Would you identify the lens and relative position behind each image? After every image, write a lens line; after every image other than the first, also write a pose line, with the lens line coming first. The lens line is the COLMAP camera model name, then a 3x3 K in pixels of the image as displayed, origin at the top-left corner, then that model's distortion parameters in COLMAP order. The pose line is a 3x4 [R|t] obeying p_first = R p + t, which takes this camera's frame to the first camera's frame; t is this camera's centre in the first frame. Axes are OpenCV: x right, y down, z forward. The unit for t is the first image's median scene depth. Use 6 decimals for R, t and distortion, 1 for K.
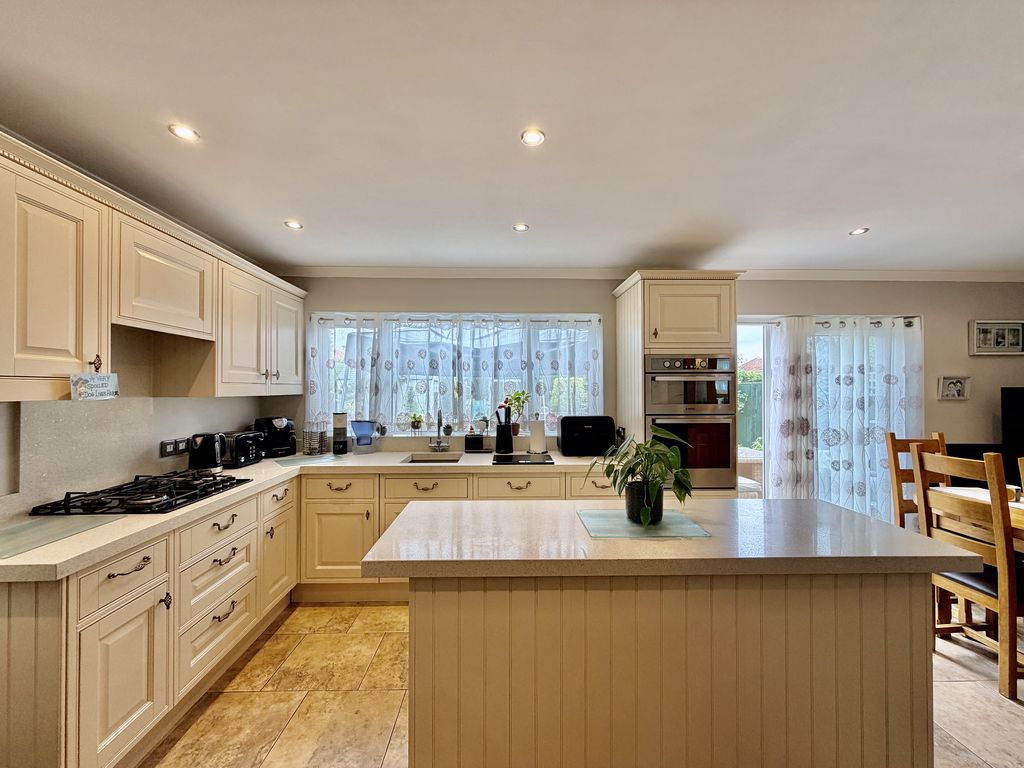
lens RADIAL K [[409.2, 0, 511.6], [0, 409.2, 385.8], [0, 0, 1]] dist [0.001304, 0.000113]
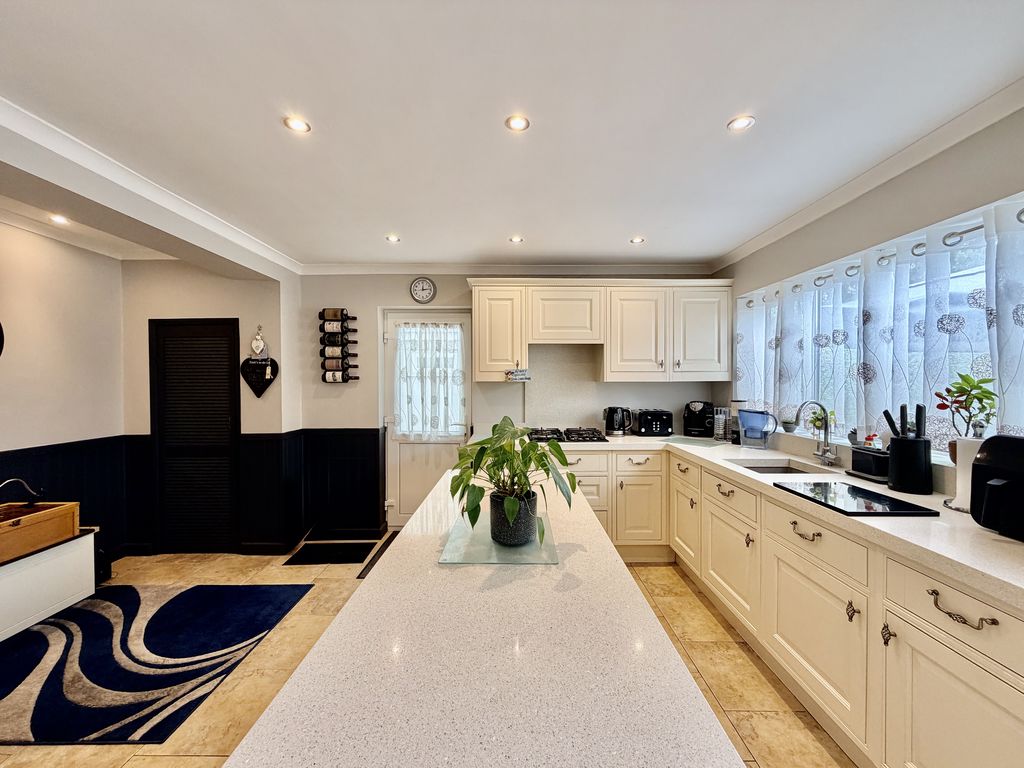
lens RADIAL K [[409.2, 0, 511.6], [0, 409.2, 385.8], [0, 0, 1]] dist [0.001304, 0.000113]
pose [[-0.030318, 0.011922, -0.999469, 0.534596], [0.009888, 0.999884, 0.011627, 0.015732], [0.999491, -0.009530, -0.030433, 0.504557]]
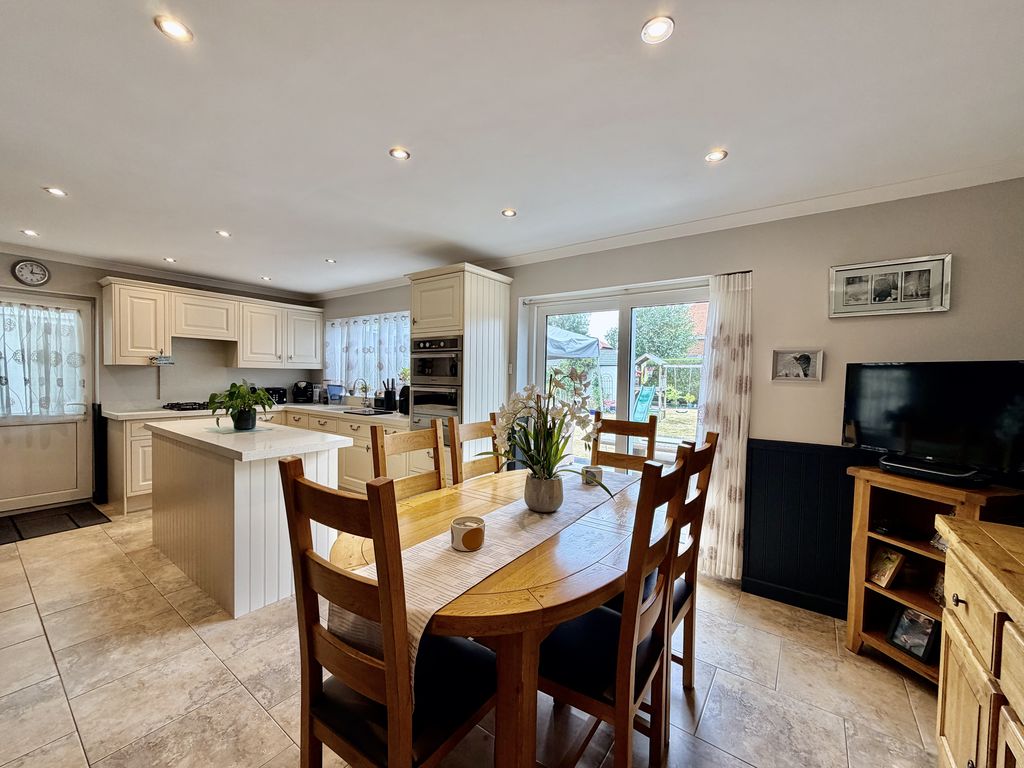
lens RADIAL K [[409.2, 0, 511.6], [0, 409.2, 385.8], [0, 0, 1]] dist [0.001304, 0.000113]
pose [[0.790478, 0.029475, -0.611781, 1.205779], [-0.012223, 0.999402, 0.032356, 0.026009], [0.612369, -0.018099, 0.790365, 0.132285]]
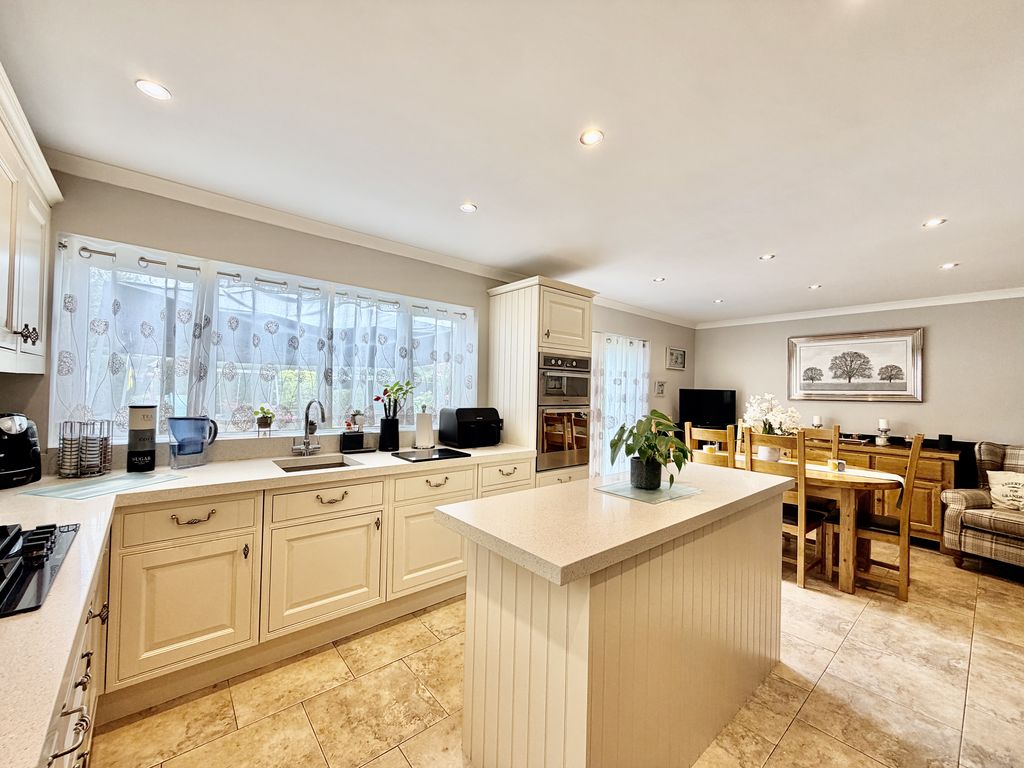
lens RADIAL K [[409.2, 0, 511.6], [0, 409.2, 385.8], [0, 0, 1]] dist [0.001304, 0.000113]
pose [[0.777292, 0.026843, 0.628567, -0.374939], [-0.029705, 0.999541, -0.005953, 0.021789], [-0.628438, -0.014044, 0.777733, 0.151595]]
